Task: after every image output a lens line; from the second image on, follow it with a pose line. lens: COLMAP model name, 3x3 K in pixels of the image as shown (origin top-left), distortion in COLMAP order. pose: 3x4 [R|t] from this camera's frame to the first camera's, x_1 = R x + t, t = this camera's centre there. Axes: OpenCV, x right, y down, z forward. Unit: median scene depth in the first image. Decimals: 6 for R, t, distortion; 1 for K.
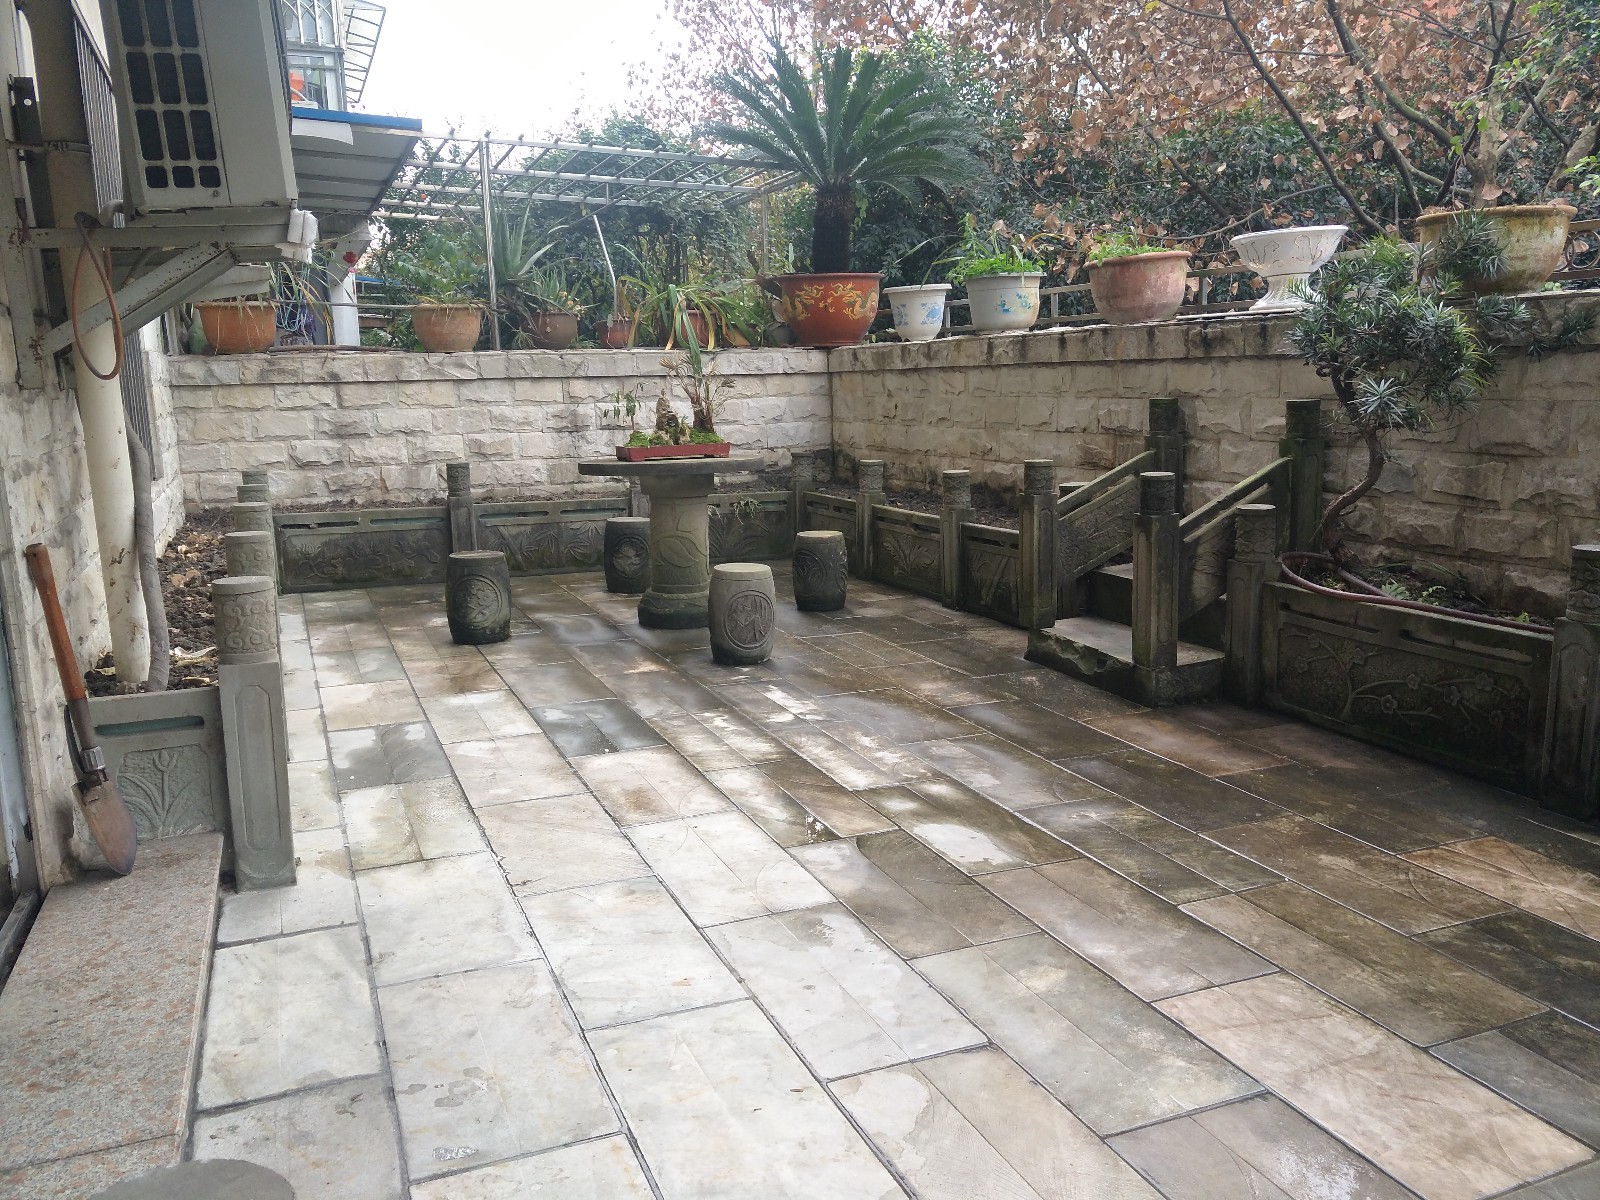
lens RADIAL K [[1269.2, 0, 800.0], [0, 1269.2, 600.0], [0, 0, 1]] dist [0.136024, -0.328189]
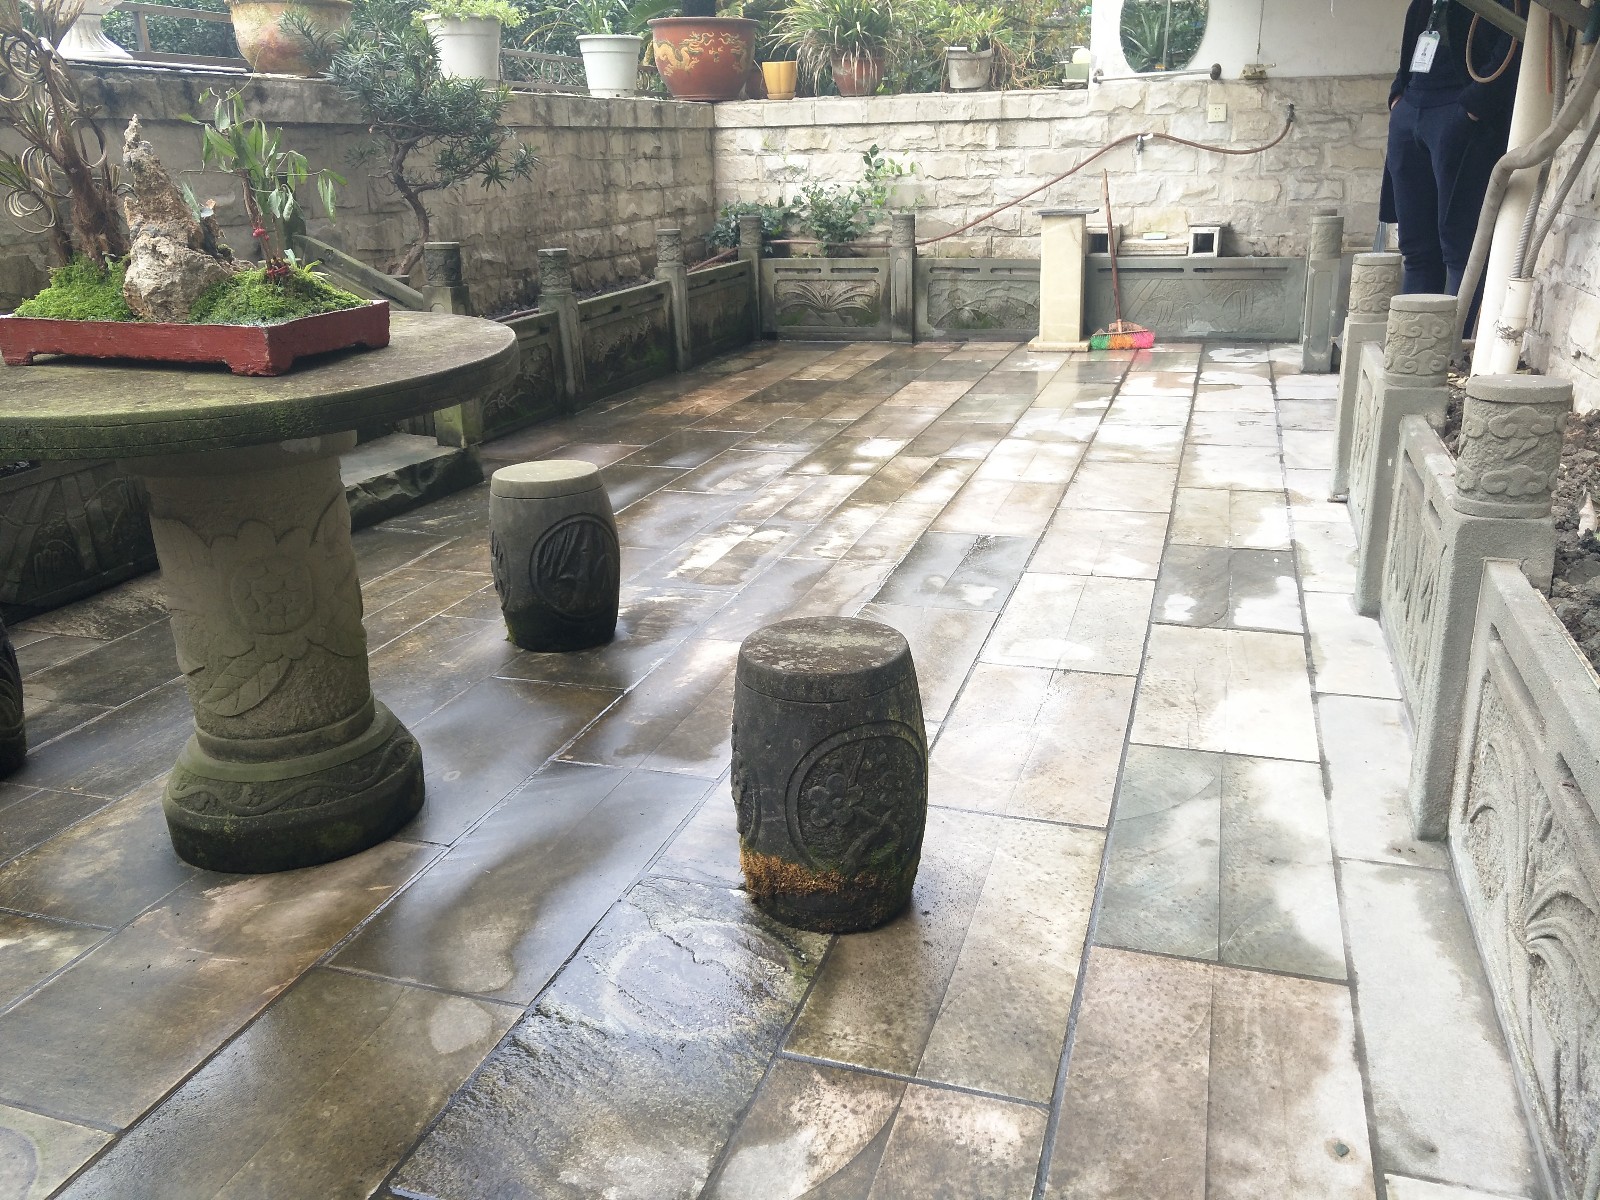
lens RADIAL K [[1269.2, 0, 800.0], [0, 1269.2, 600.0], [0, 0, 1]] dist [0.136024, -0.328189]
pose [[-0.758568, -0.171512, 0.628617, -0.620553], [0.161821, 0.884925, 0.436717, -0.257026], [-0.631181, 0.433003, -0.643521, 1.680734]]
